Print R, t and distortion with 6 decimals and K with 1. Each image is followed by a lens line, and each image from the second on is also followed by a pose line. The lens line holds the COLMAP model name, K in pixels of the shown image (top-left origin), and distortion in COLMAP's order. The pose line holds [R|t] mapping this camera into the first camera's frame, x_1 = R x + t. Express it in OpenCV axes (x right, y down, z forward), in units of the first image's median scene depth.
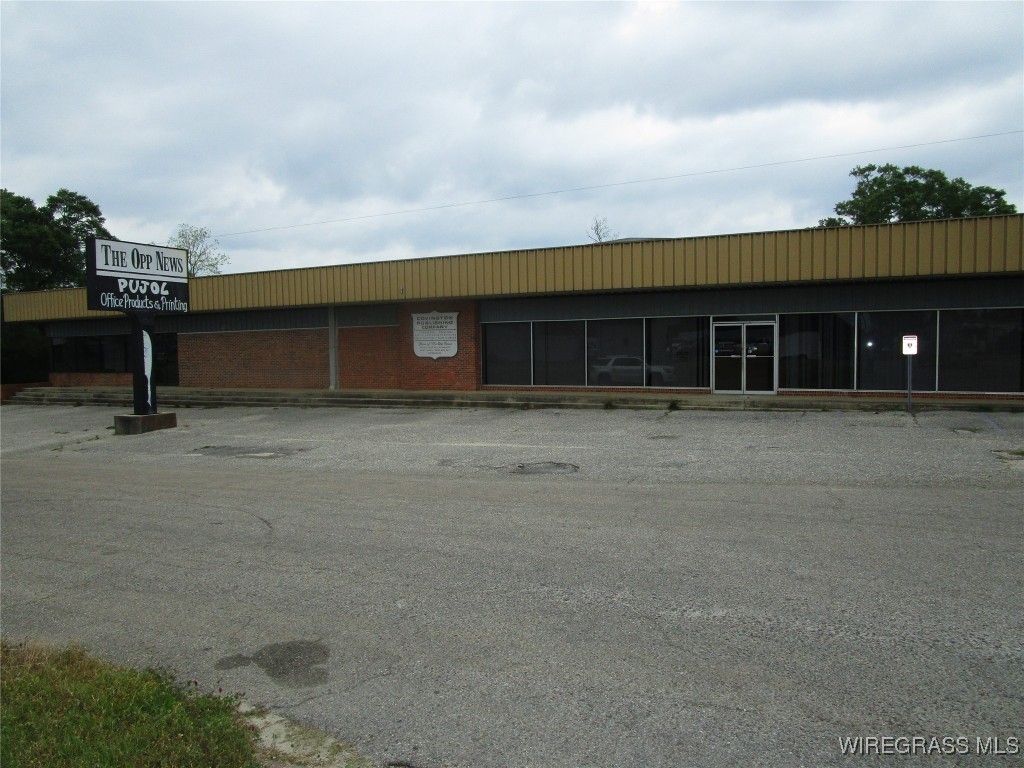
lens RADIAL K [[725.3, 0, 511.9], [0, 725.3, 387.0], [0, 0, 1]] dist [-0.027963, 0.007822]
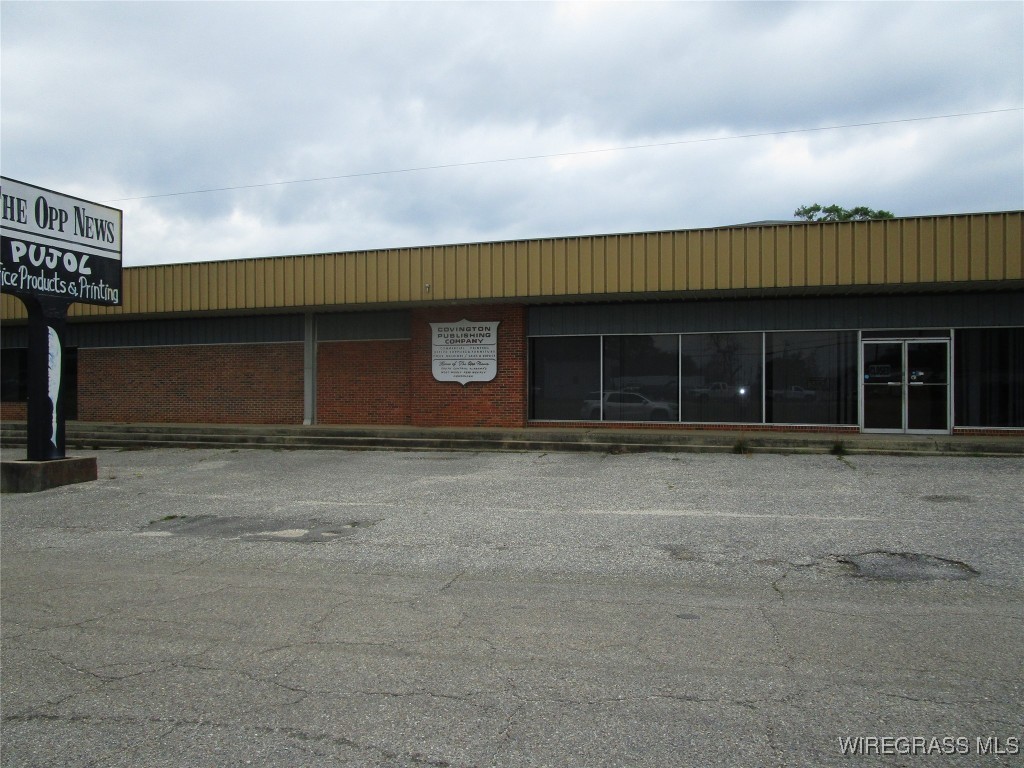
lens RADIAL K [[725.3, 0, 511.9], [0, 725.3, 387.0], [0, 0, 1]] dist [-0.027963, 0.007822]
pose [[0.988744, 0.015592, 0.148802, -0.196165], [-0.006962, 0.998272, -0.058347, 0.007916], [-0.149455, 0.056655, 0.987144, 0.310258]]
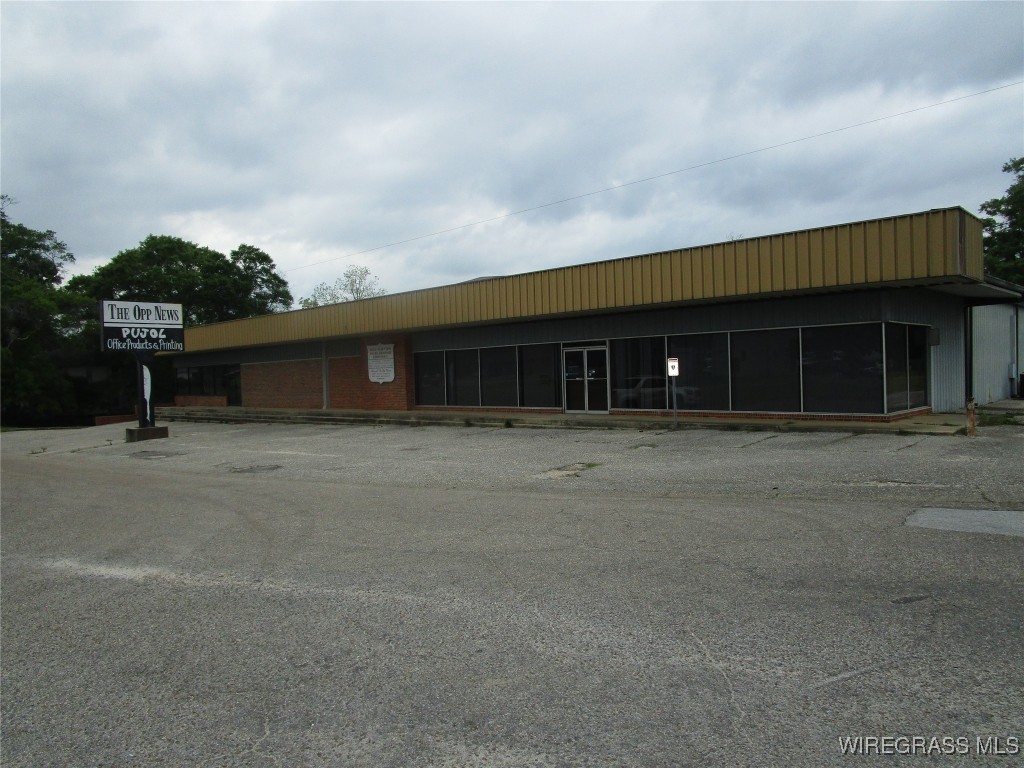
lens RADIAL K [[742.7, 0, 487.0], [0, 742.7, 396.0], [0, 0, 1]] dist [0.029029, 0.001460]
pose [[0.941145, -0.004932, -0.337967, 0.547630], [-0.000779, 0.999859, -0.016761, 0.001919], [0.338002, 0.016038, 0.941009, -0.097089]]
